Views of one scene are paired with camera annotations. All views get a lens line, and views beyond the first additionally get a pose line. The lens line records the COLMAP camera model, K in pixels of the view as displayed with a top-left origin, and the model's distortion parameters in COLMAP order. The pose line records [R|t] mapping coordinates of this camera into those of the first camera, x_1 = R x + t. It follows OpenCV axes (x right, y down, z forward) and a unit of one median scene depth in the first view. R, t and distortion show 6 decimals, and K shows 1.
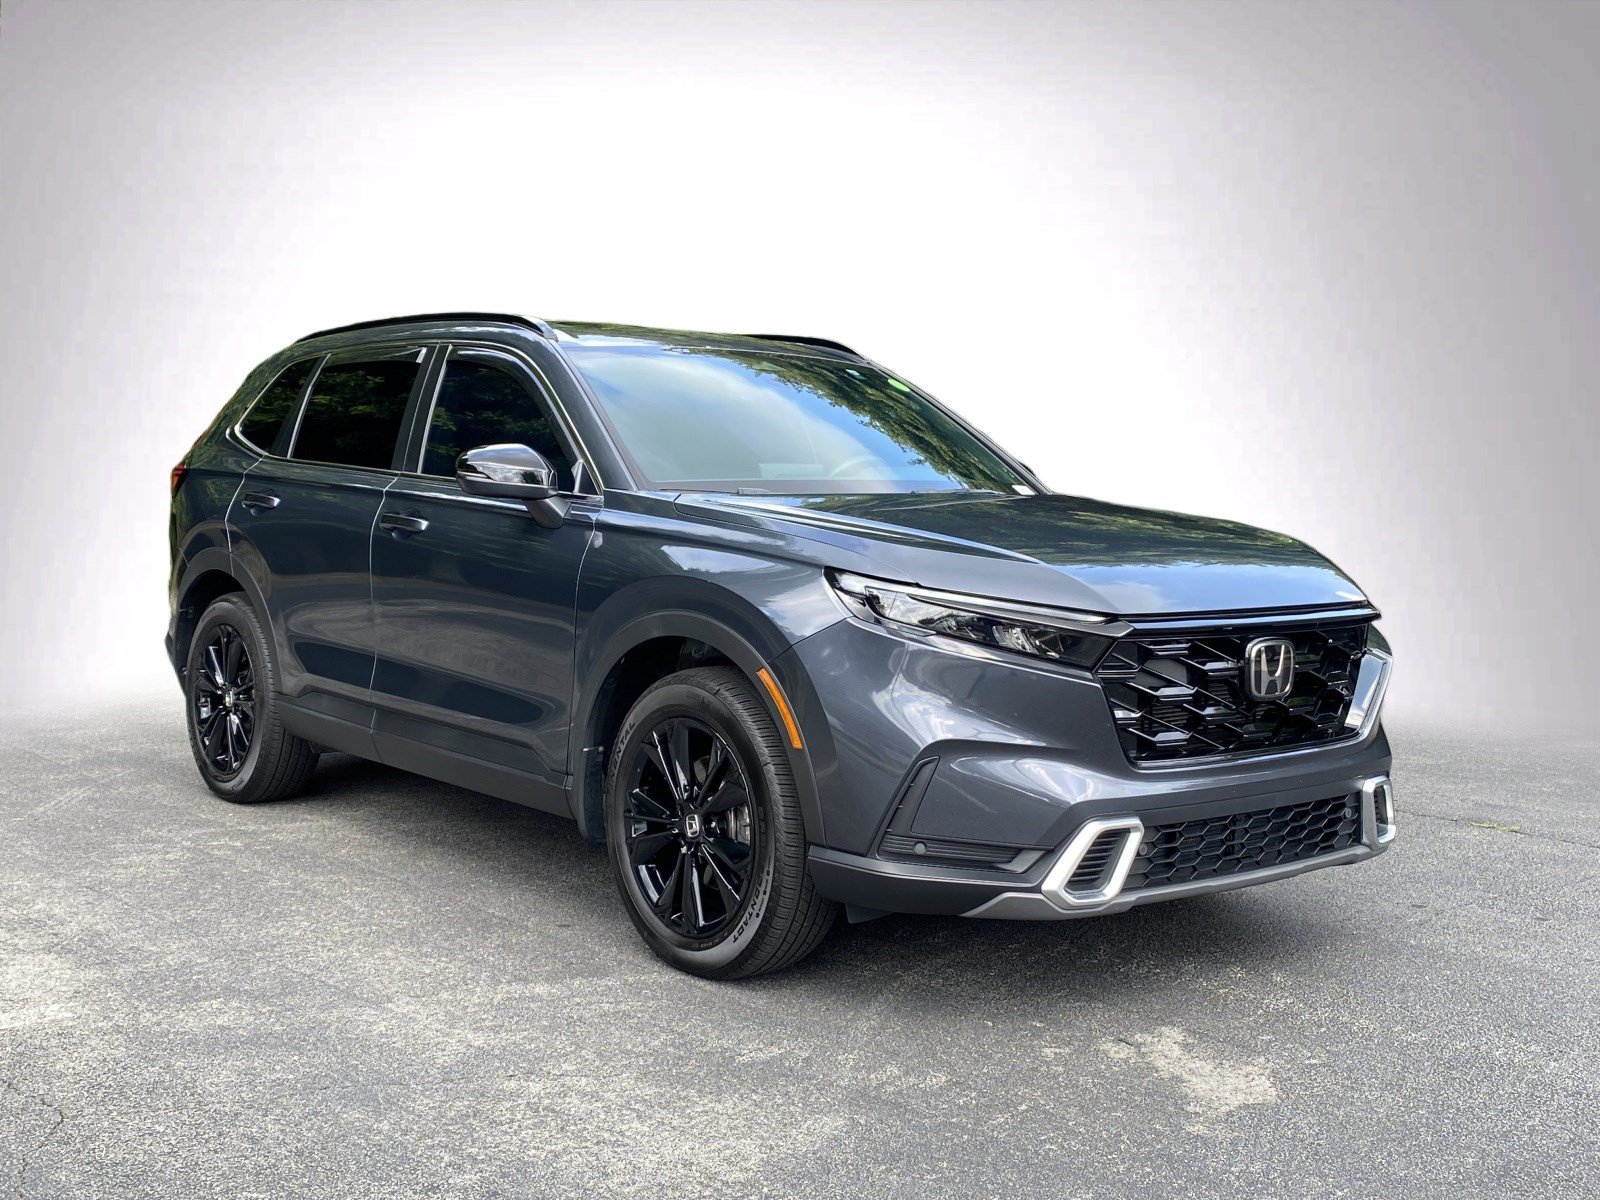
lens RADIAL K [[1888.2, 0, 800.0], [0, 1888.2, 600.0], [0, 0, 1]] dist [0.022064, 0.007786]
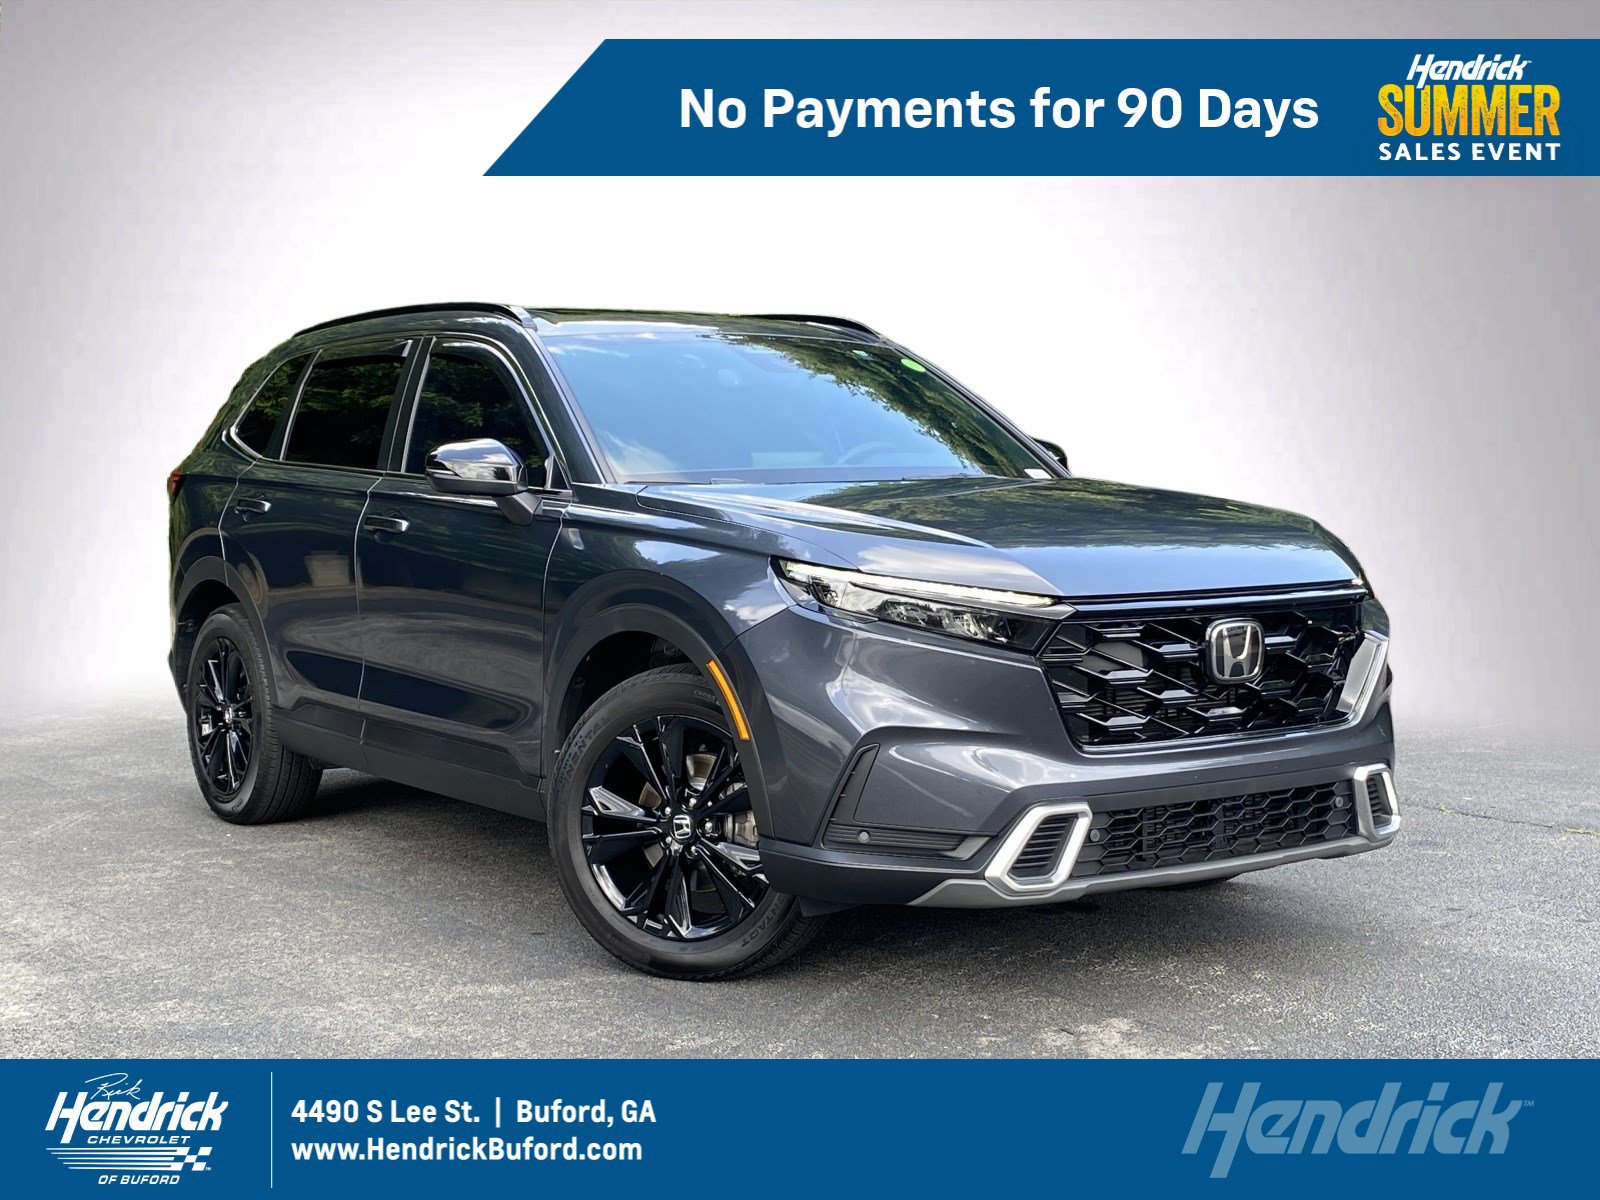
lens RADIAL K [[2175.5, 0, 800.0], [0, 2175.5, 600.0], [0, 0, 1]] dist [0.003391, 0.001933]
pose [[0.997566, -0.021735, -0.066261, 0.090788], [0.021368, 0.999752, -0.006249, 0.011445], [0.066380, 0.004818, 0.997783, -0.112146]]
